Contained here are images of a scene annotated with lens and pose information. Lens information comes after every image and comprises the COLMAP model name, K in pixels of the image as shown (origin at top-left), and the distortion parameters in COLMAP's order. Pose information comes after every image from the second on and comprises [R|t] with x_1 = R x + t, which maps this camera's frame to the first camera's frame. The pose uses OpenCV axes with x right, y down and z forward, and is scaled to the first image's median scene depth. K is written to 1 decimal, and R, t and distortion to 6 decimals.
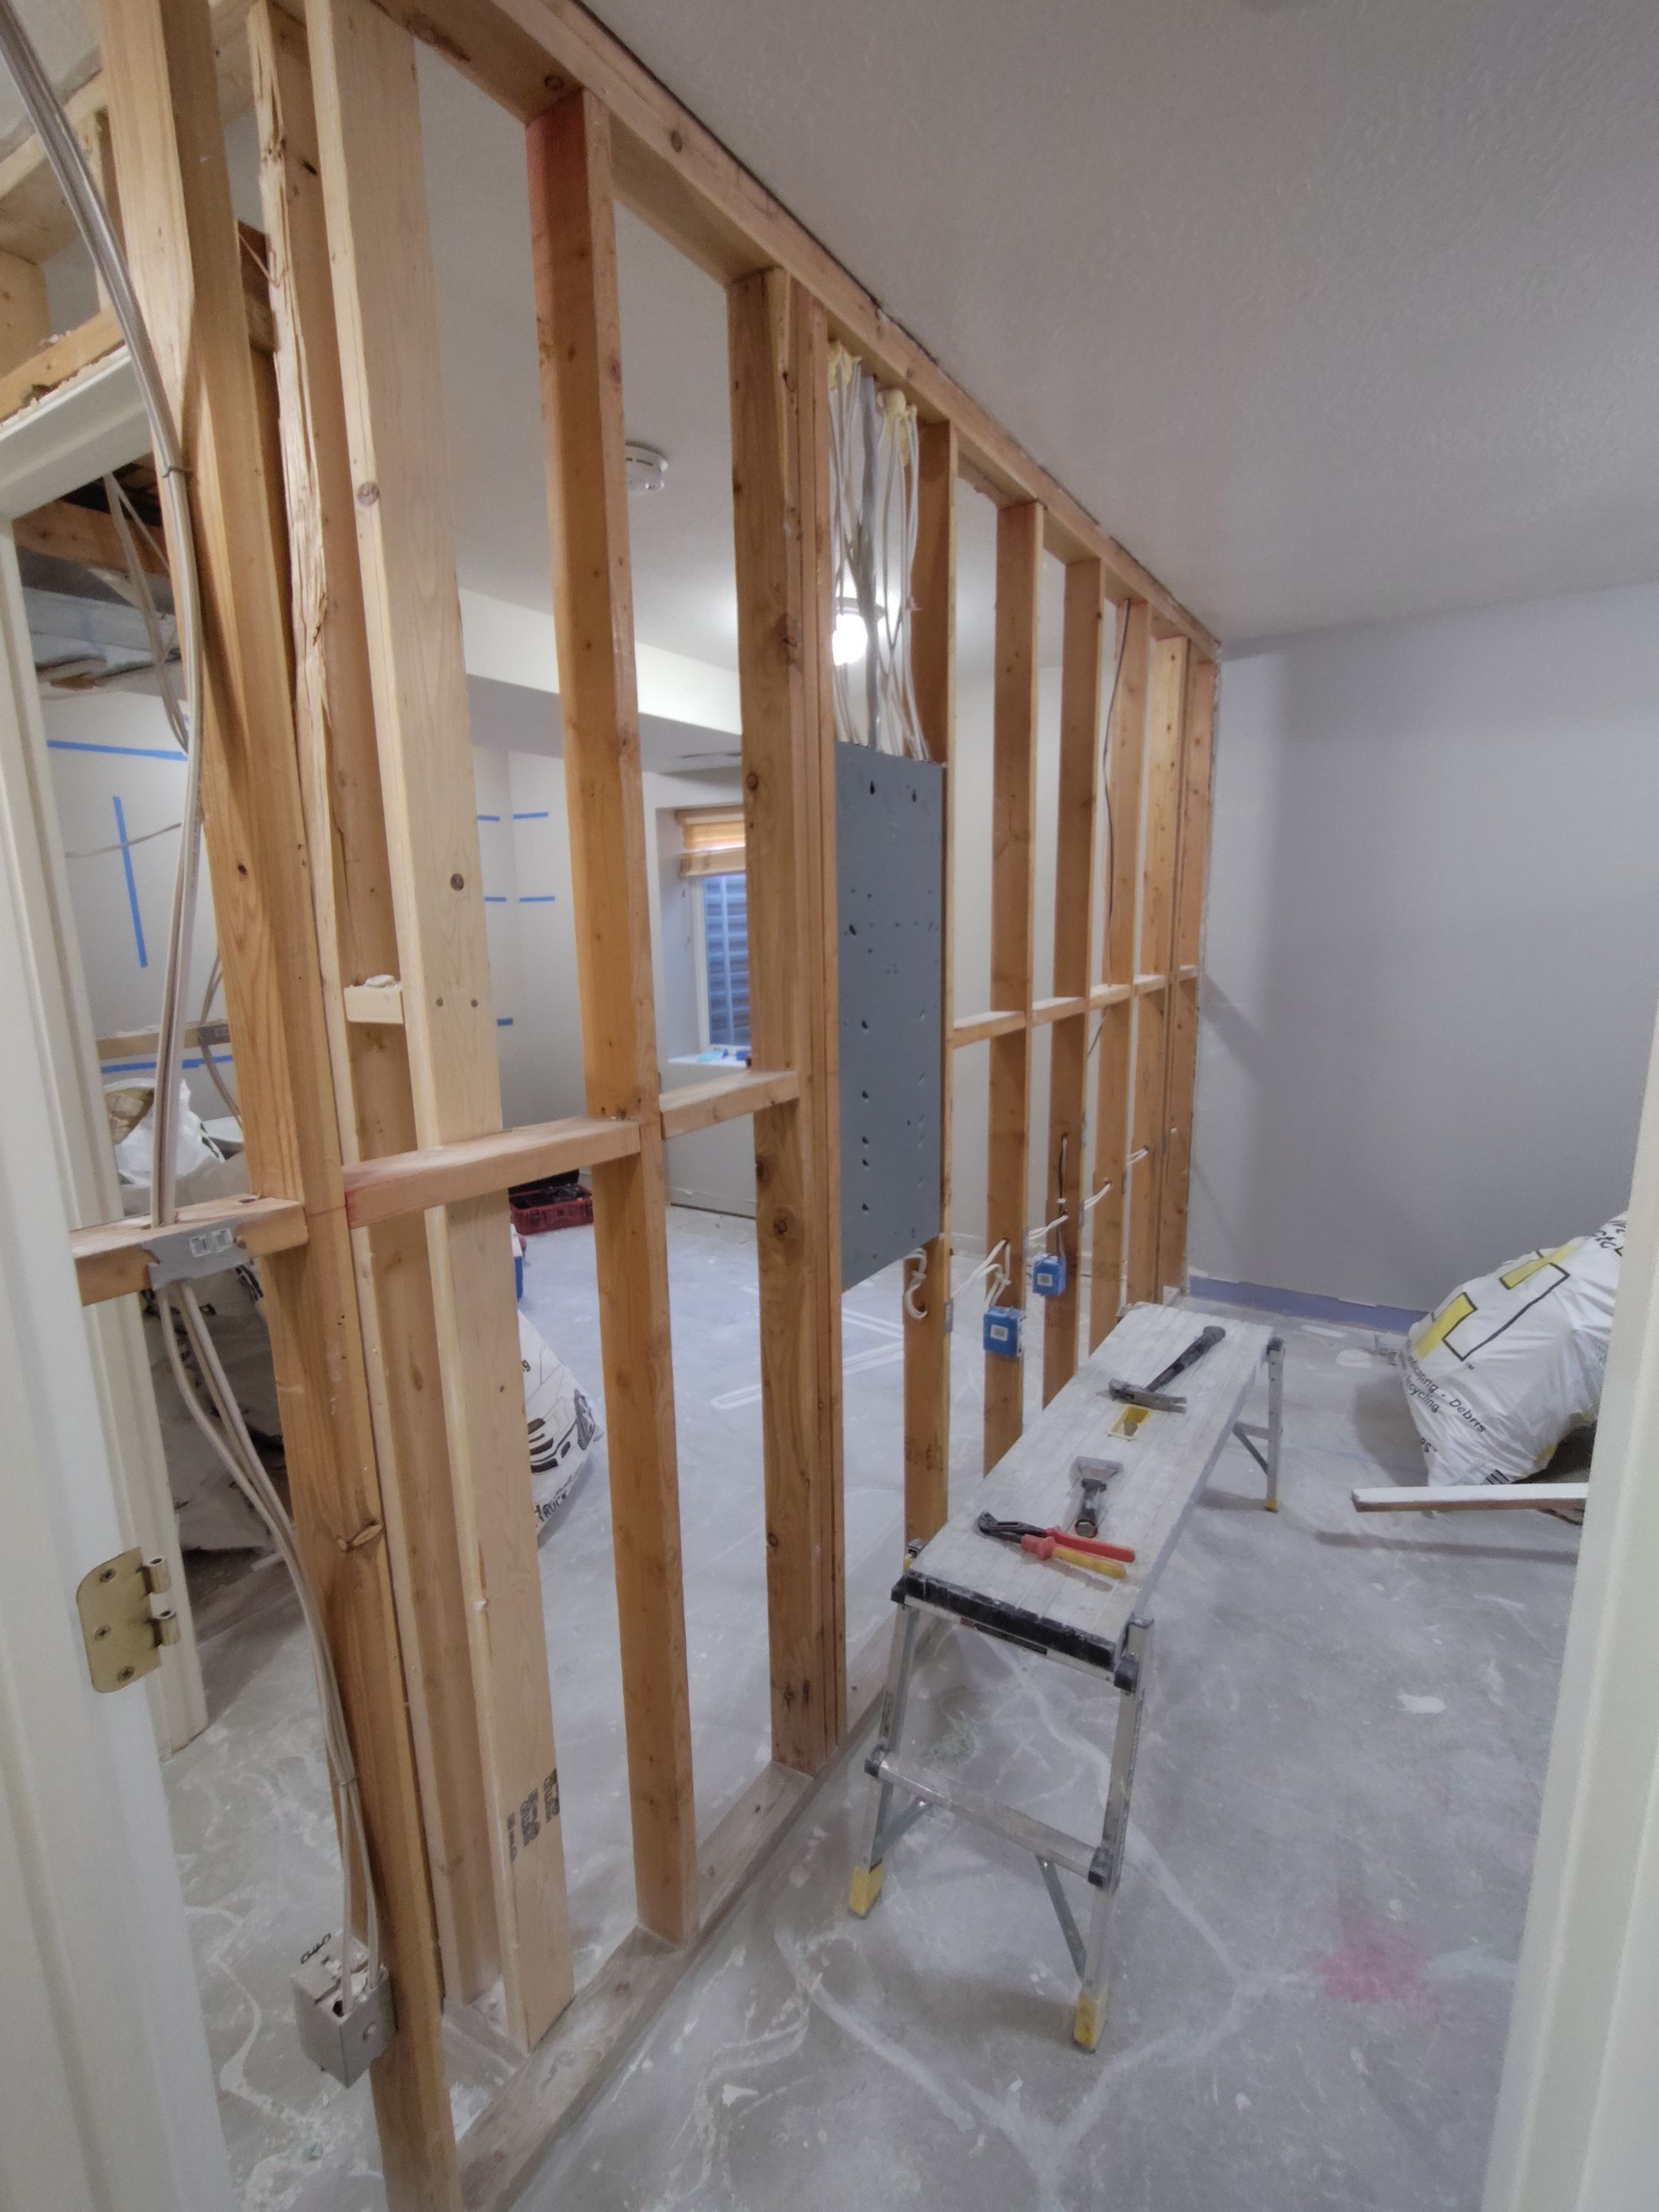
lens RADIAL K [[1016.3, 0, 834.7], [0, 1016.3, 1116.5], [0, 0, 1]] dist [-0.023052, 0.007792]
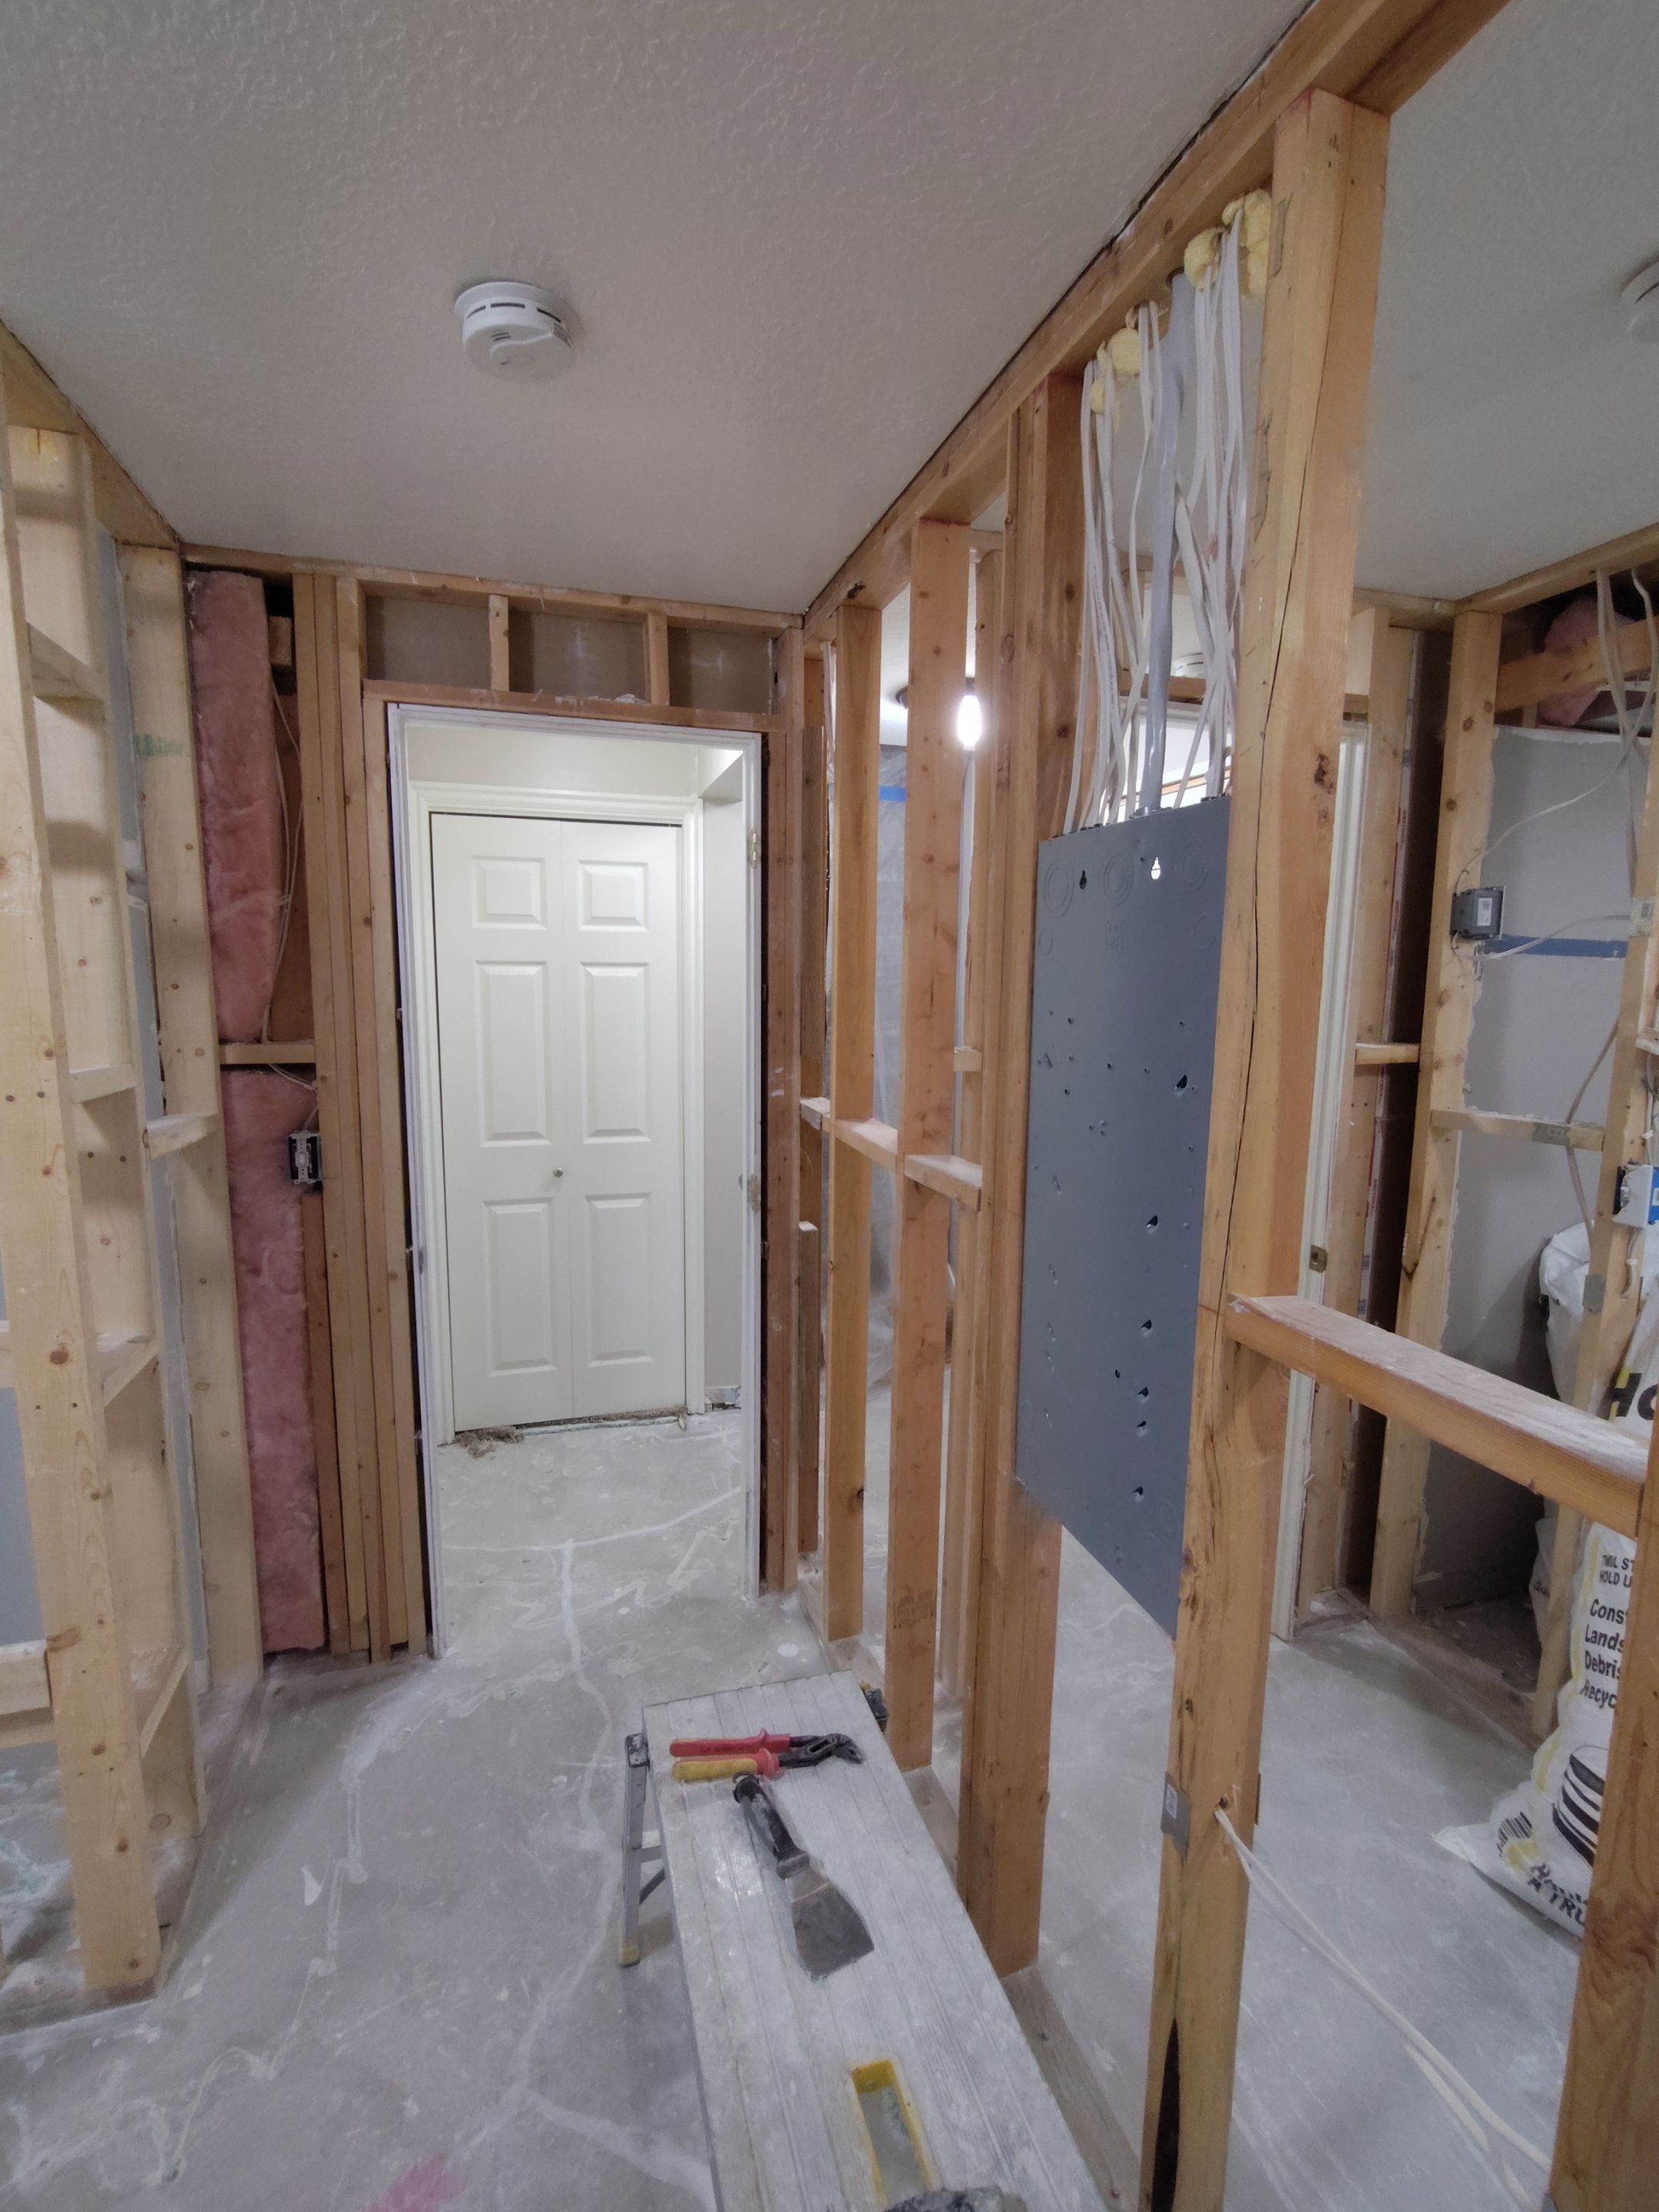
lens RADIAL K [[1016.3, 0, 834.7], [0, 1016.3, 1116.5], [0, 0, 1]] dist [-0.023052, 0.007792]
pose [[-0.646583, 0.117750, -0.753701, 0.710875], [-0.150086, 0.949068, 0.277027, -0.334045], [0.747934, 0.292241, -0.595979, 1.293246]]
